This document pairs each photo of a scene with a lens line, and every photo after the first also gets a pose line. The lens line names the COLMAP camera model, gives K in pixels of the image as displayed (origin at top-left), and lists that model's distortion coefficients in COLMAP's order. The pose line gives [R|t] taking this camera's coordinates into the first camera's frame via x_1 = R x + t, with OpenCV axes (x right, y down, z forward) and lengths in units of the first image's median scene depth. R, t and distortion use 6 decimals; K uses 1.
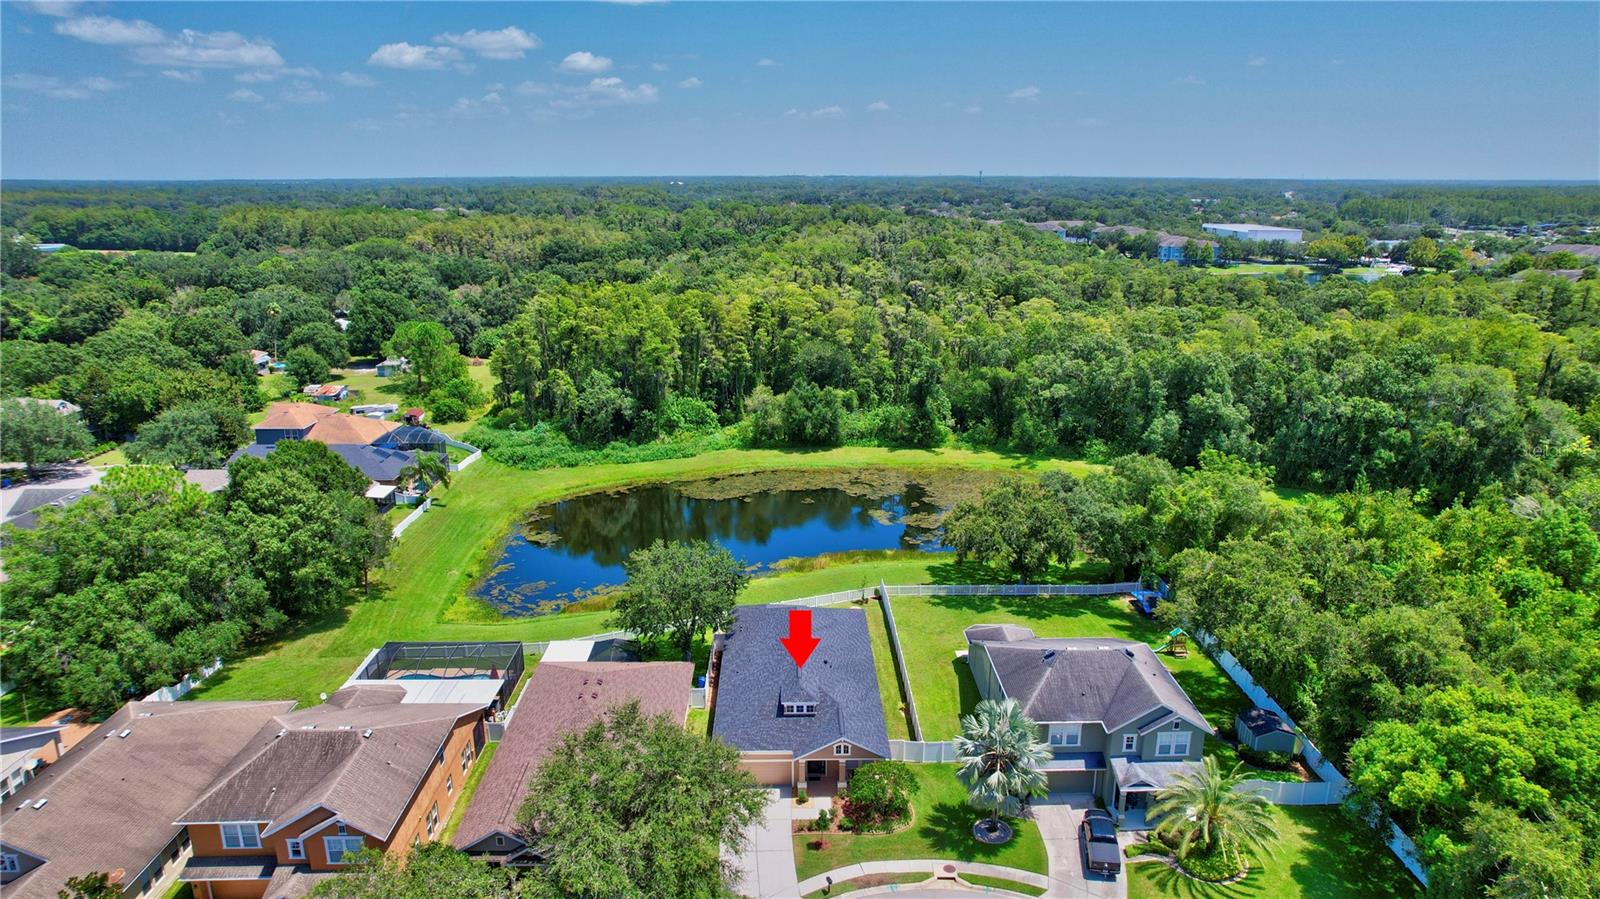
lens RADIAL K [[1023.1, 0, 808.4], [0, 1023.1, 451.6], [0, 0, 1]] dist [-0.070497, 0.069481]
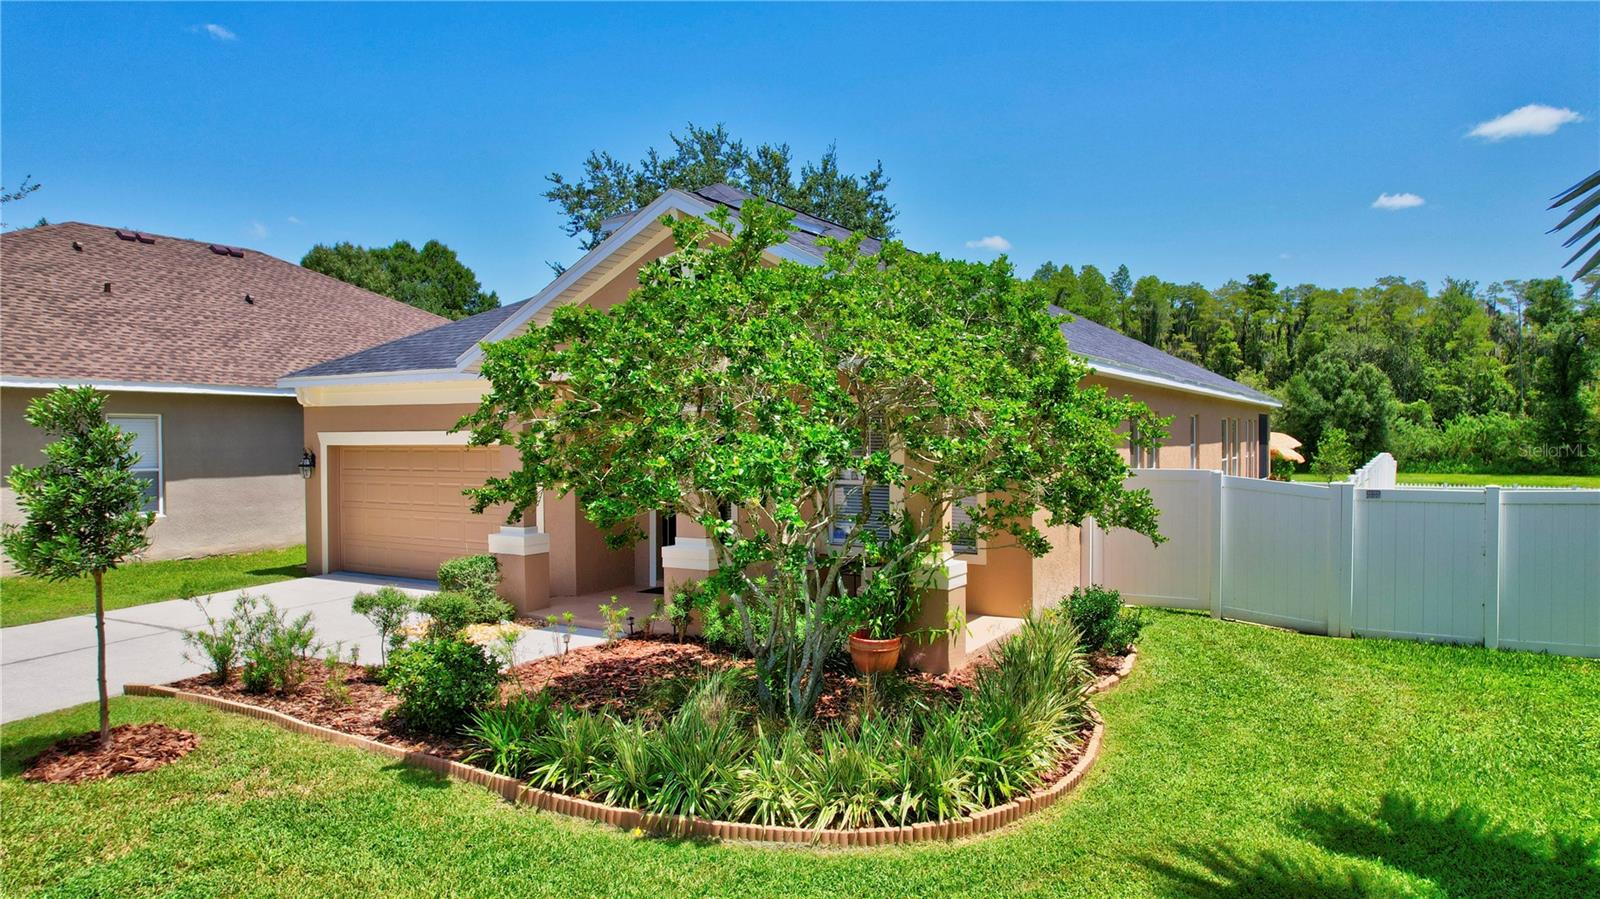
lens RADIAL K [[1023.1, 0, 808.4], [0, 1023.1, 451.6], [0, 0, 1]] dist [-0.070497, 0.069481]
pose [[0.845307, 0.007045, -0.534235, 0.060273], [-0.138707, 0.968522, -0.206700, 0.155694], [0.515962, 0.248827, 0.819676, 0.398931]]
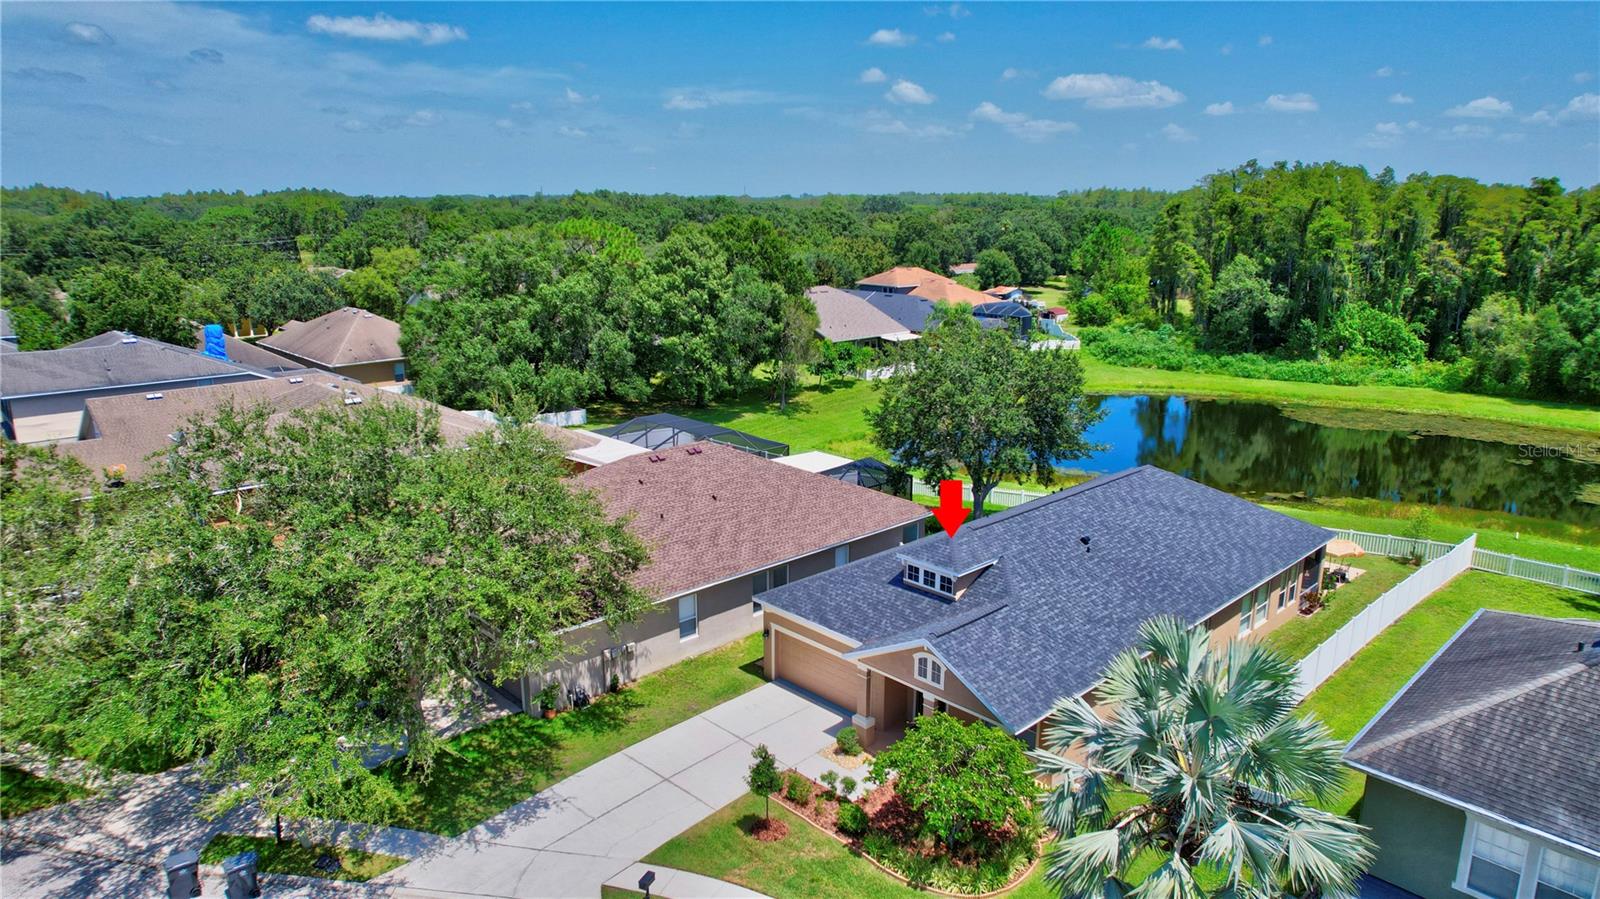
lens RADIAL K [[1023.1, 0, 808.4], [0, 1023.1, 451.6], [0, 0, 1]] dist [-0.070497, 0.069481]
pose [[0.678951, 0.179759, -0.711837, 0.132071], [-0.197677, 0.978517, 0.058558, 0.083333], [0.707071, 0.100956, 0.699899, 0.290881]]
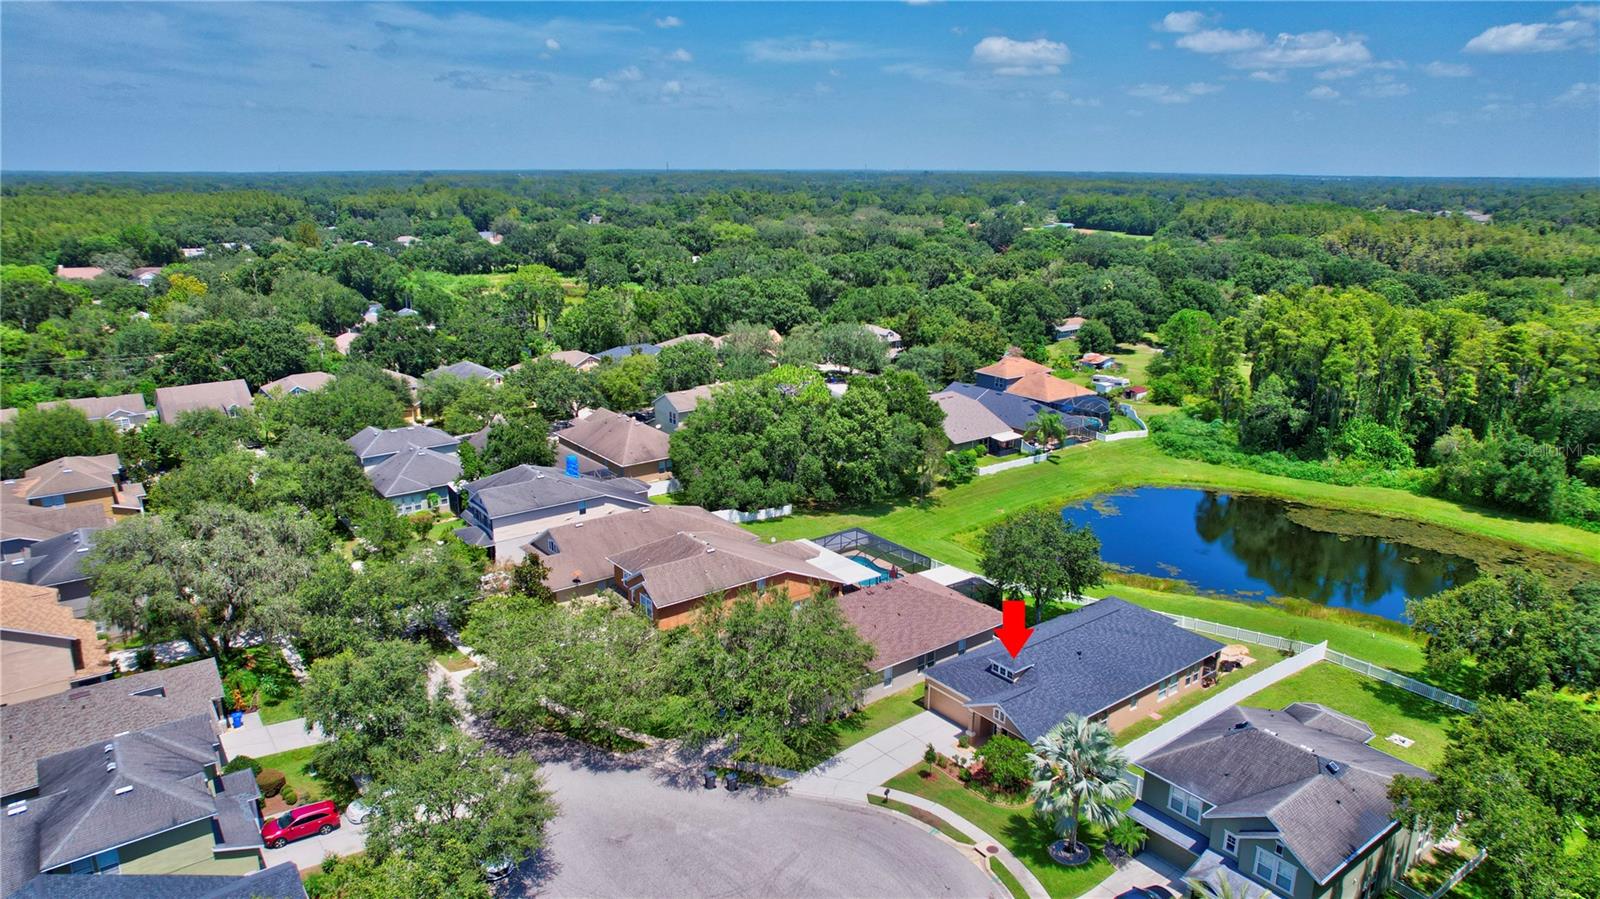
lens RADIAL K [[1023.1, 0, 808.4], [0, 1023.1, 451.6], [0, 0, 1]] dist [-0.070497, 0.069481]
pose [[0.592087, 0.220690, -0.775067, 0.301300], [-0.217843, 0.969797, 0.109722, -0.019506], [0.775872, 0.103878, 0.622280, 0.074711]]
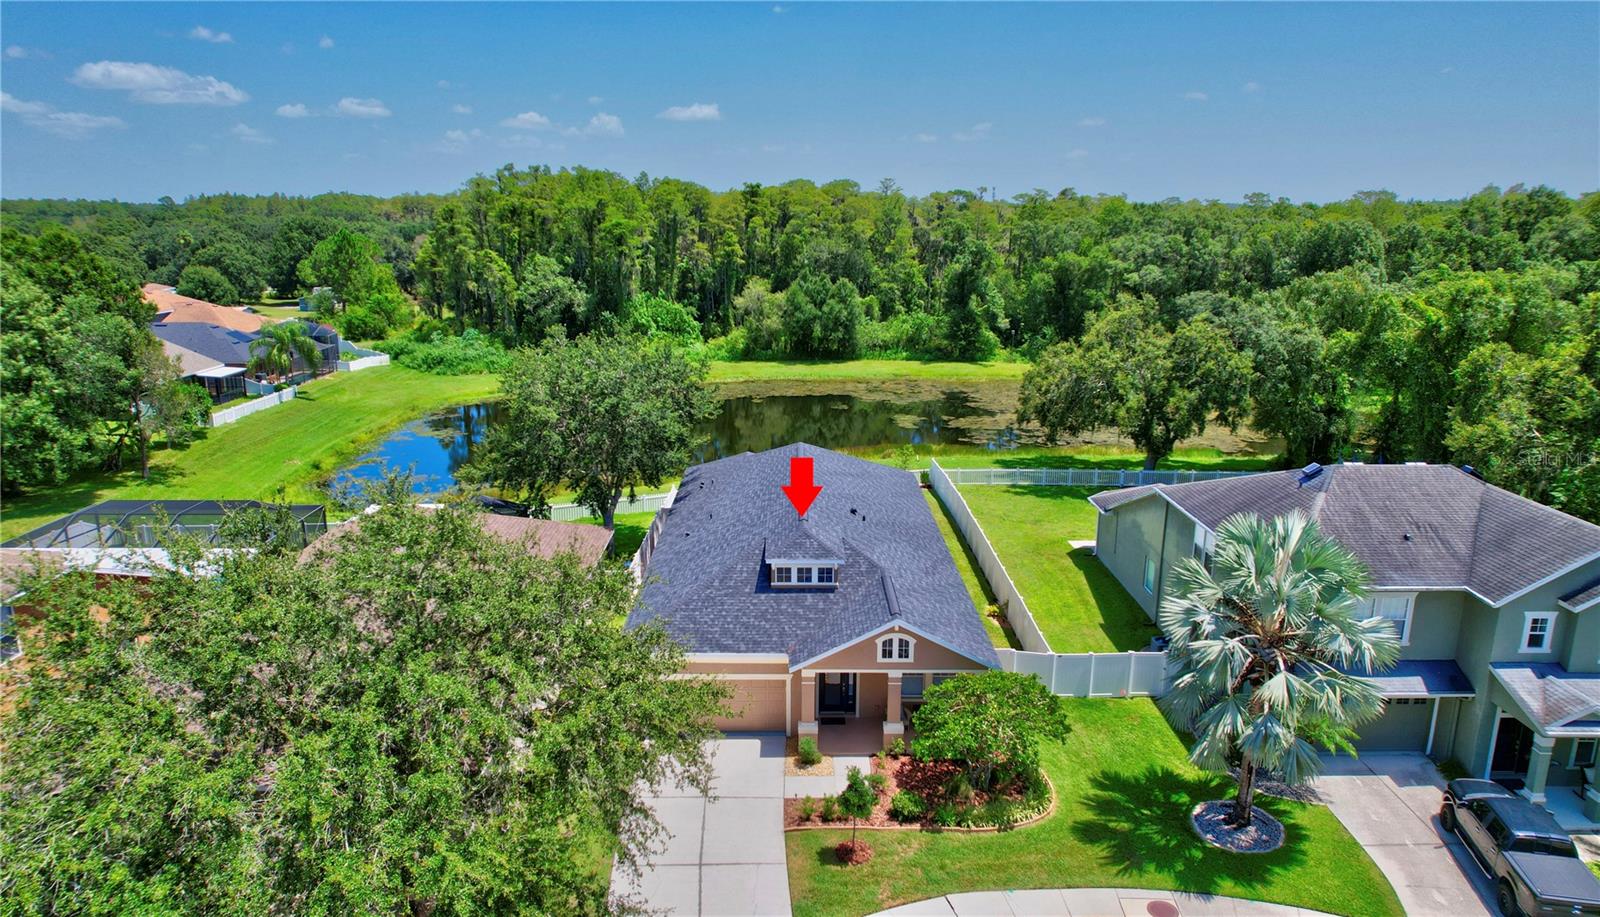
lens RADIAL K [[1043.9, 0, 794.5], [0, 1043.9, 454.9], [0, 0, 1]] dist [-0.074720, 0.071362]
pose [[0.999817, 0.006996, -0.017811, -0.002110], [-0.007566, 0.999455, -0.032133, 0.099199], [0.017576, 0.032262, 0.999325, 0.236435]]
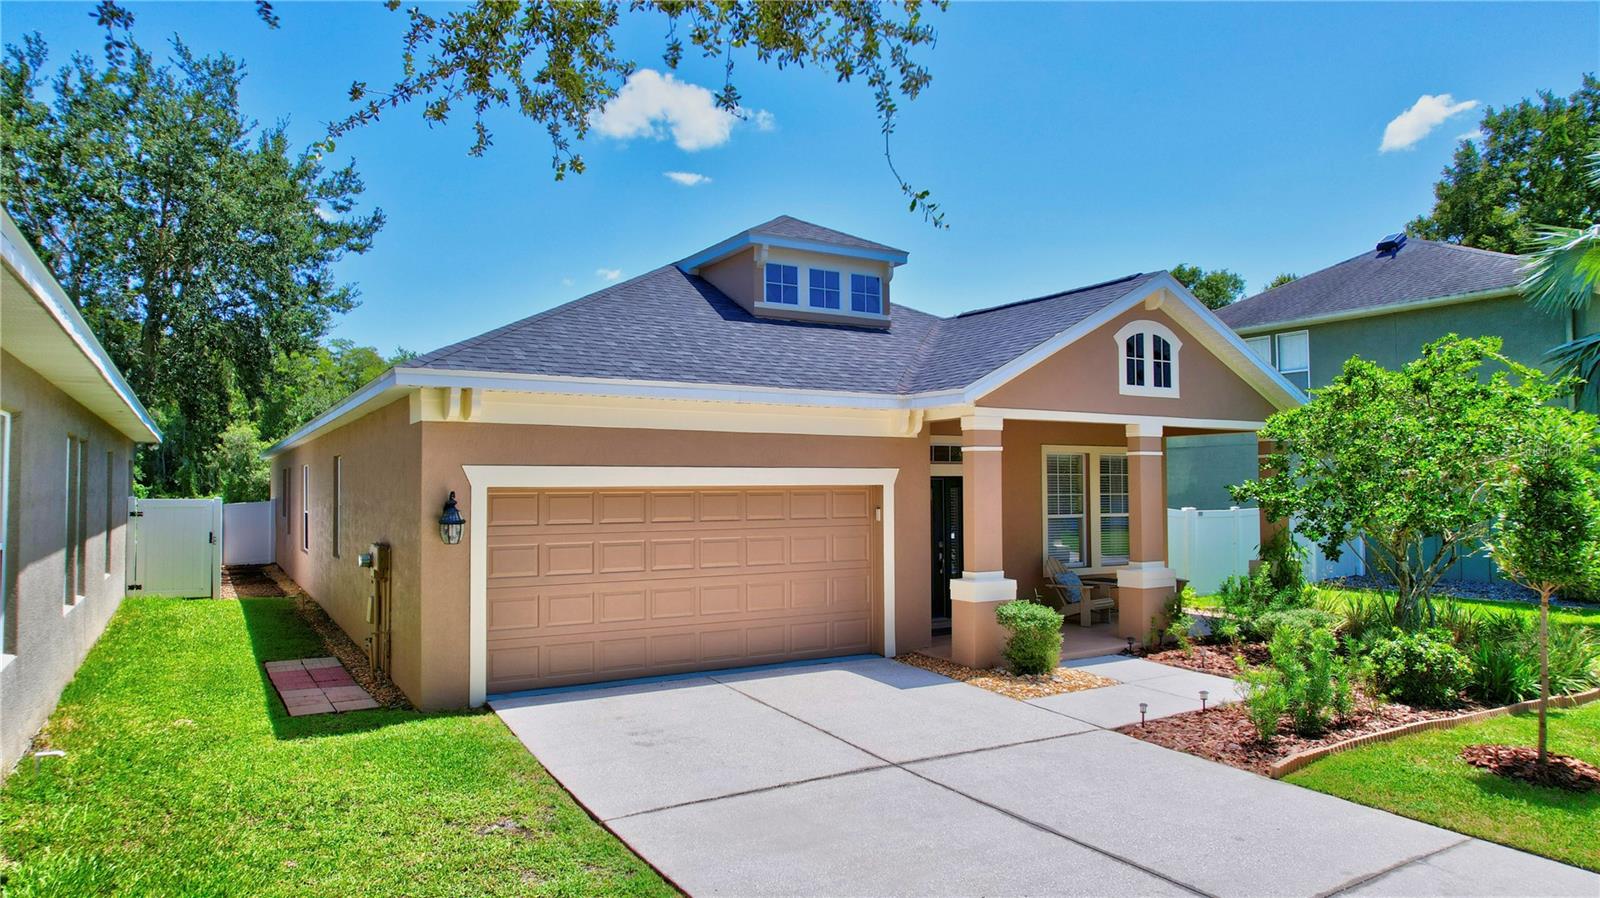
lens RADIAL K [[1023.1, 0, 808.4], [0, 1023.1, 451.1], [0, 0, 1]] dist [-0.070497, 0.069481]
pose [[0.872434, 0.012989, 0.488560, -0.051168], [0.133557, 0.955260, -0.263895, 0.157478], [-0.470129, 0.295481, 0.831666, 0.395037]]
